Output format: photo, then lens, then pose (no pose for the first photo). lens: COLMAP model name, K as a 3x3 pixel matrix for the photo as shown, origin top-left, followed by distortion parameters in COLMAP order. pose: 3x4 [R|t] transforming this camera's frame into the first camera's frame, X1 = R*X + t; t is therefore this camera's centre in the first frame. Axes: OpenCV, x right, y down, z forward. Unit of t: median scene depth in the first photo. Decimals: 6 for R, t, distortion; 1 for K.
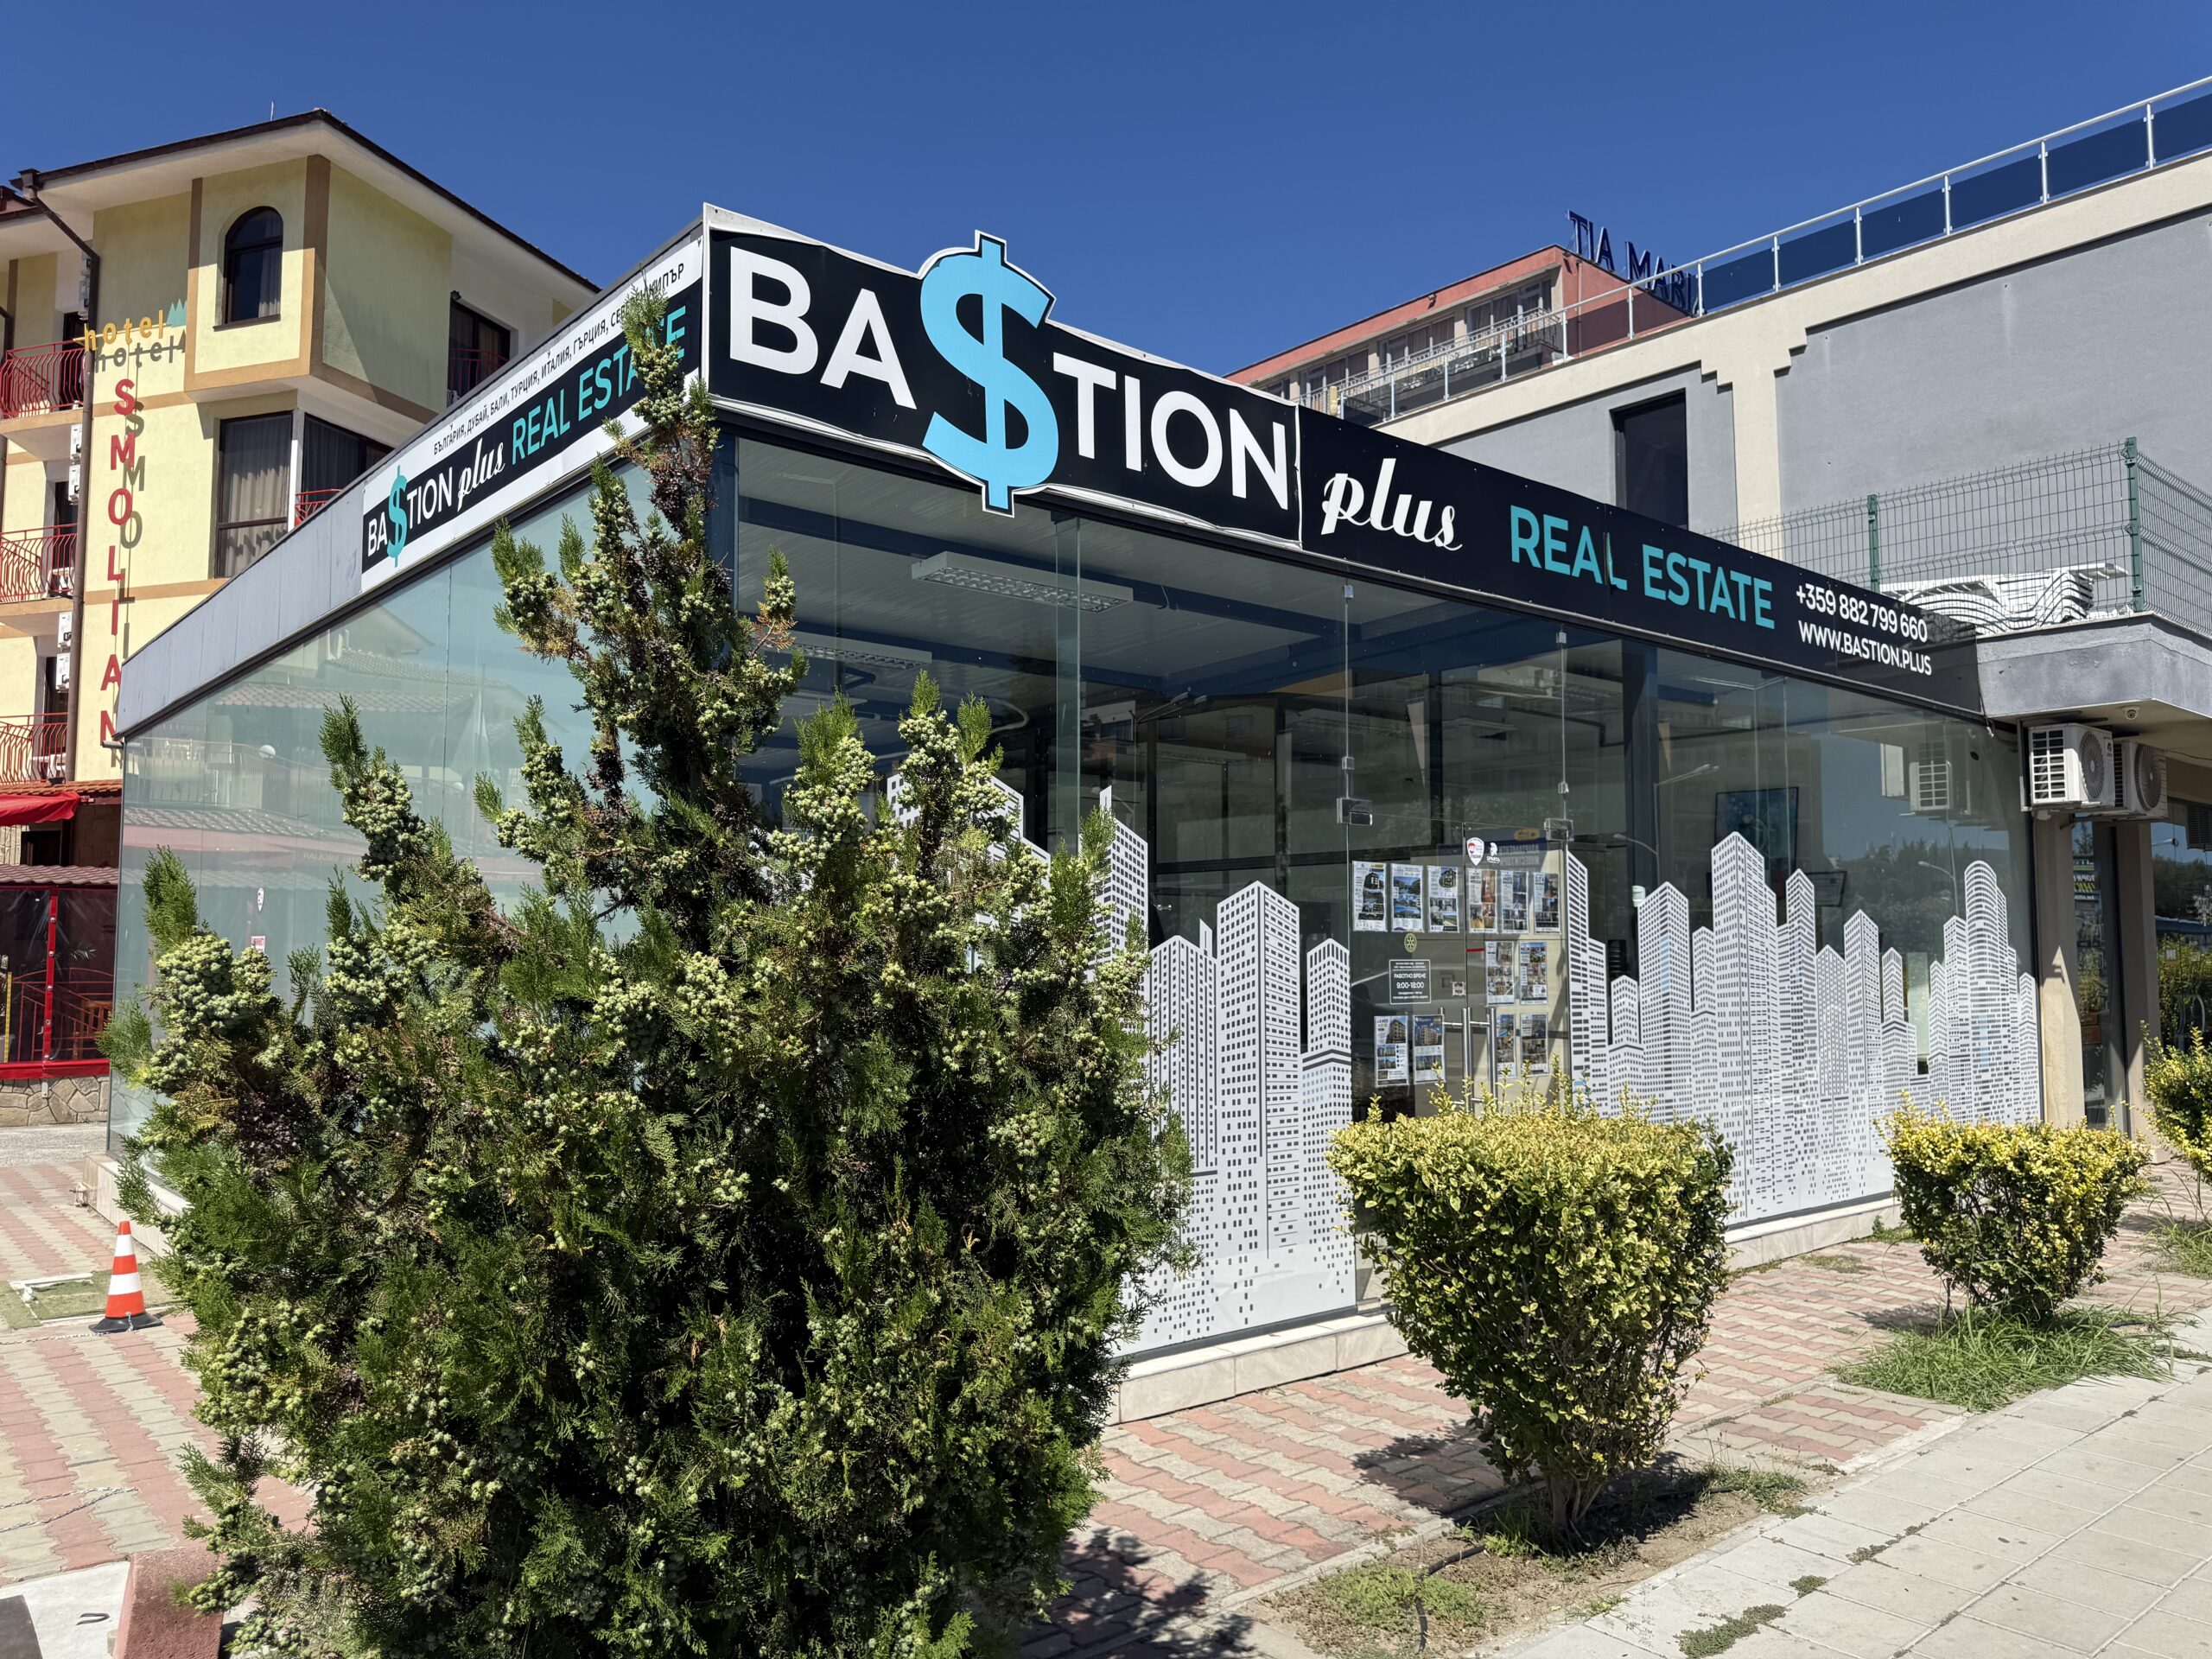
lens RADIAL K [[1569.0, 0, 1098.3], [0, 1569.0, 839.0], [0, 0, 1]] dist [0.063612, -0.093700]
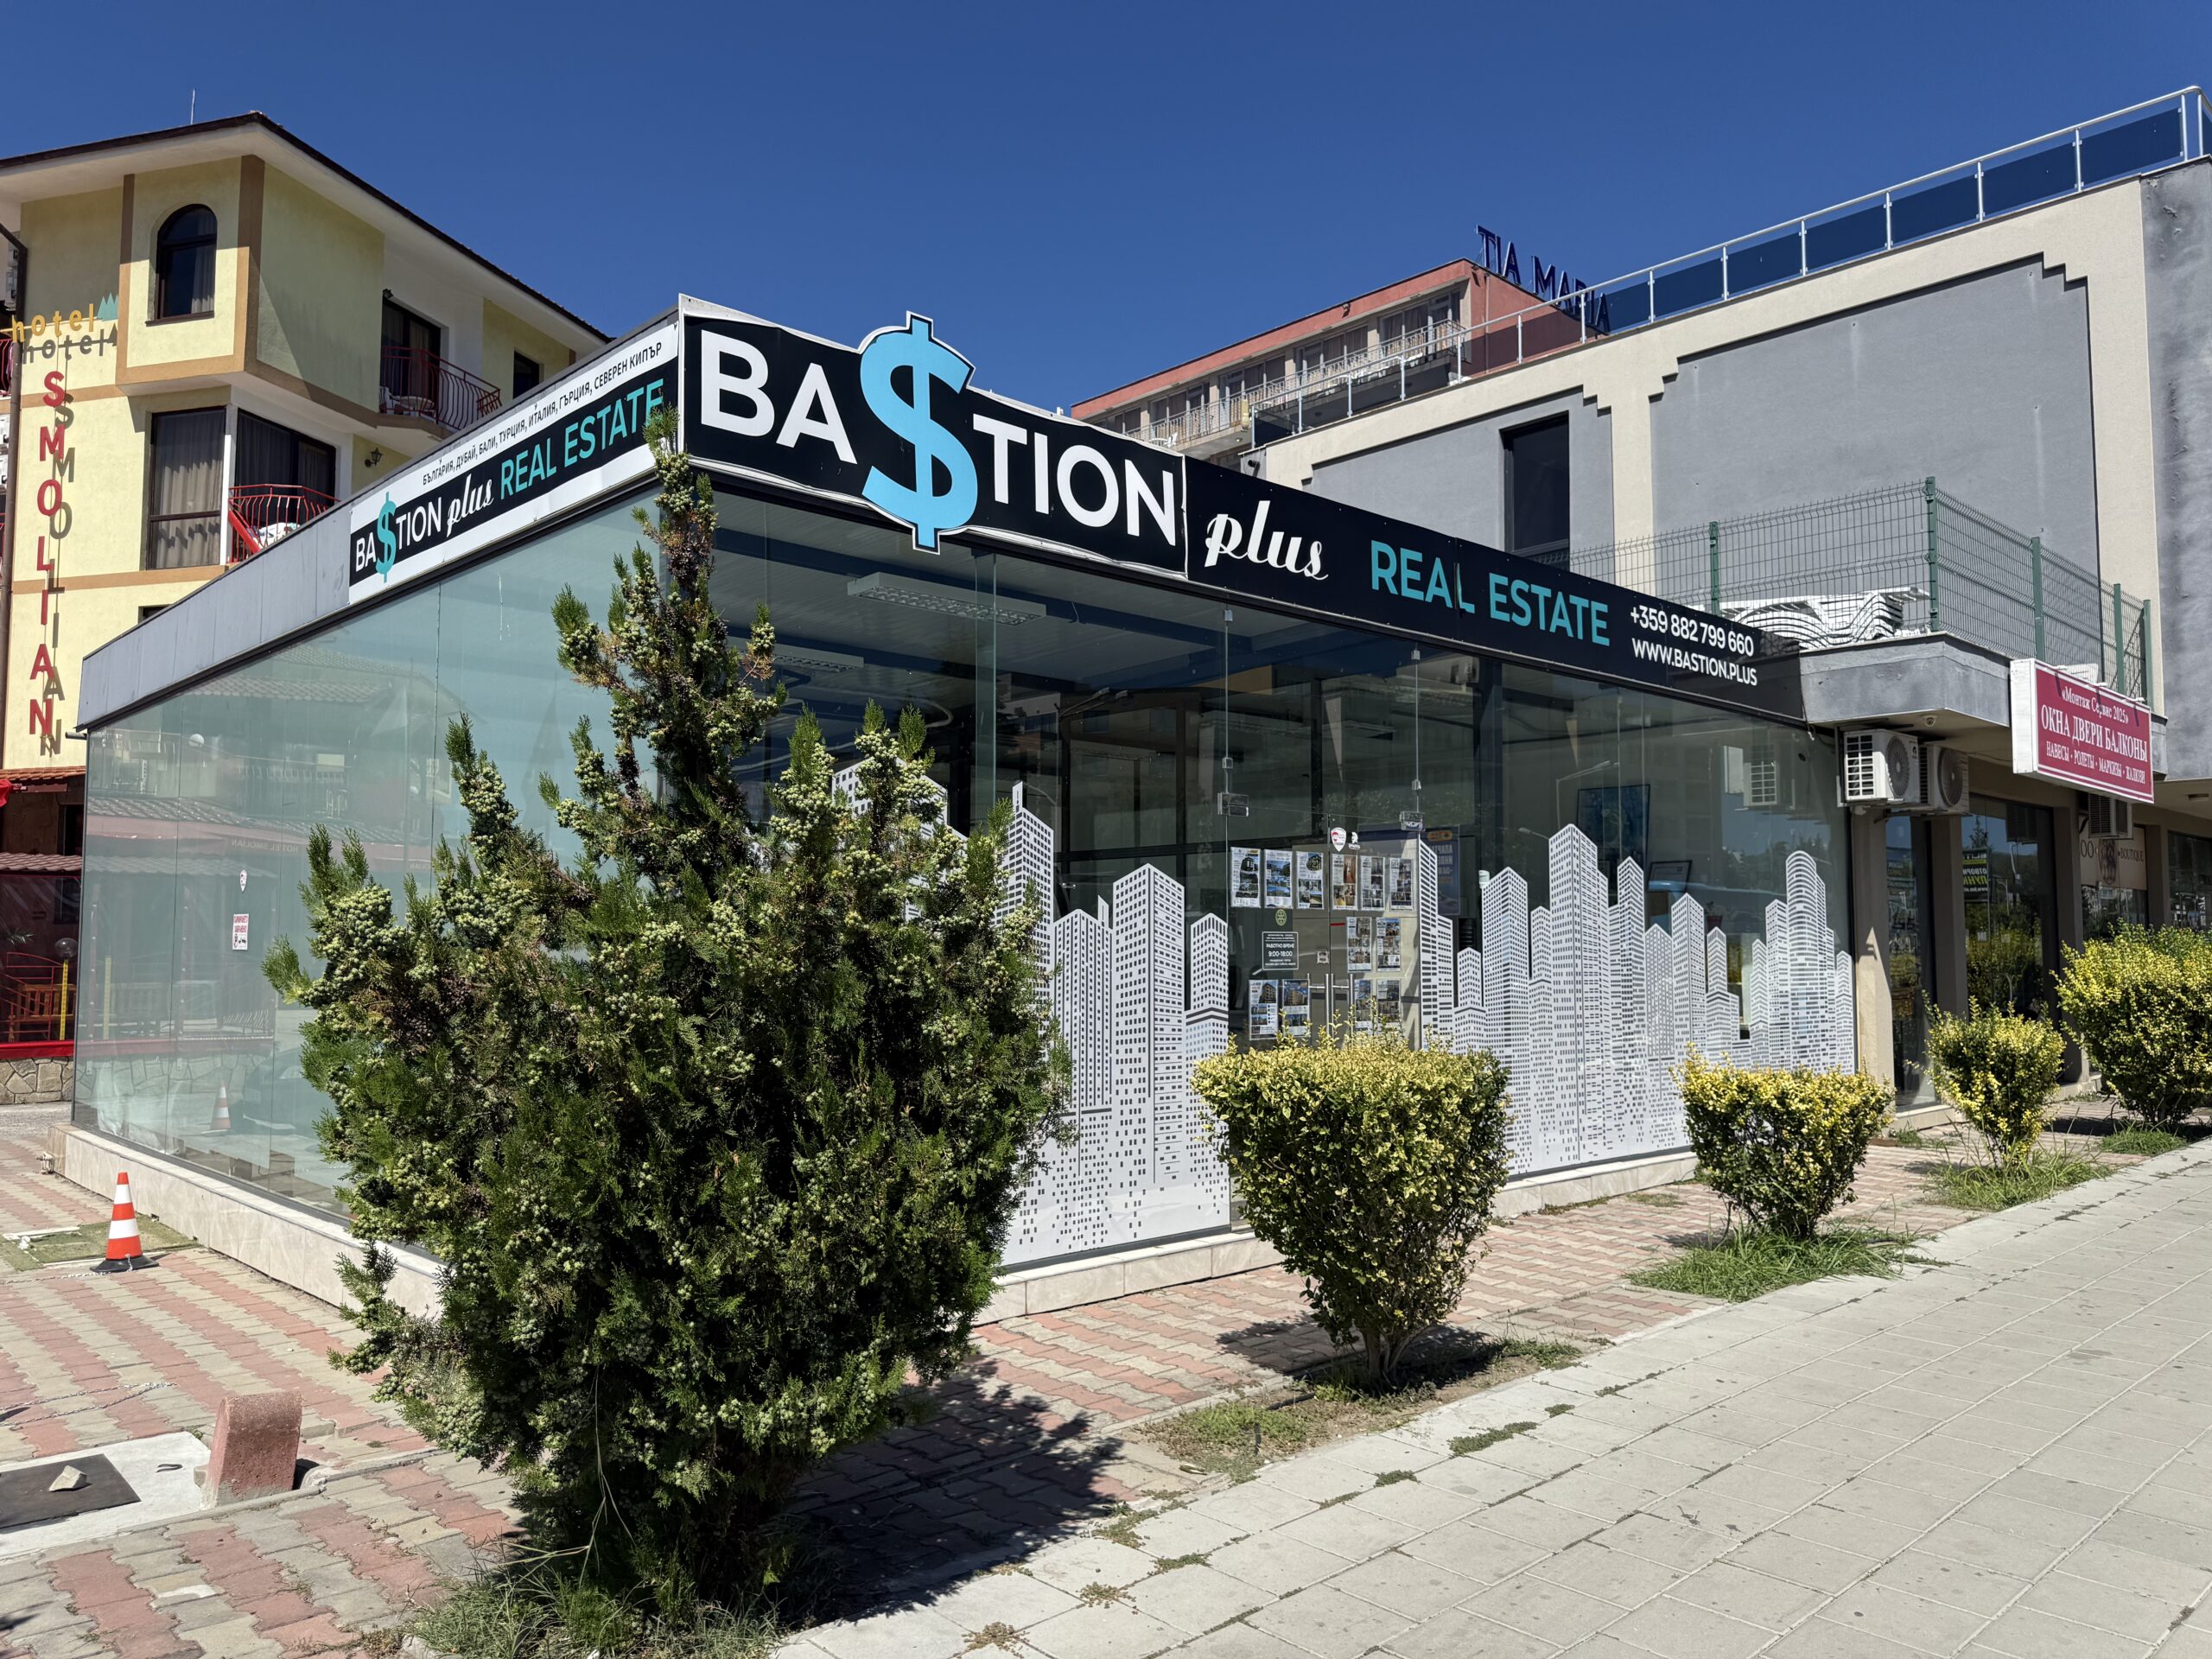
lens RADIAL K [[1569.0, 0, 1115.1], [0, 1569.0, 836.4], [0, 0, 1]] dist [0.063612, -0.093700]
pose [[0.998249, 0.003350, 0.059054, 0.007512], [-0.003534, 0.999989, 0.003012, 0.002997], [-0.059043, -0.003215, 0.998250, -0.156604]]
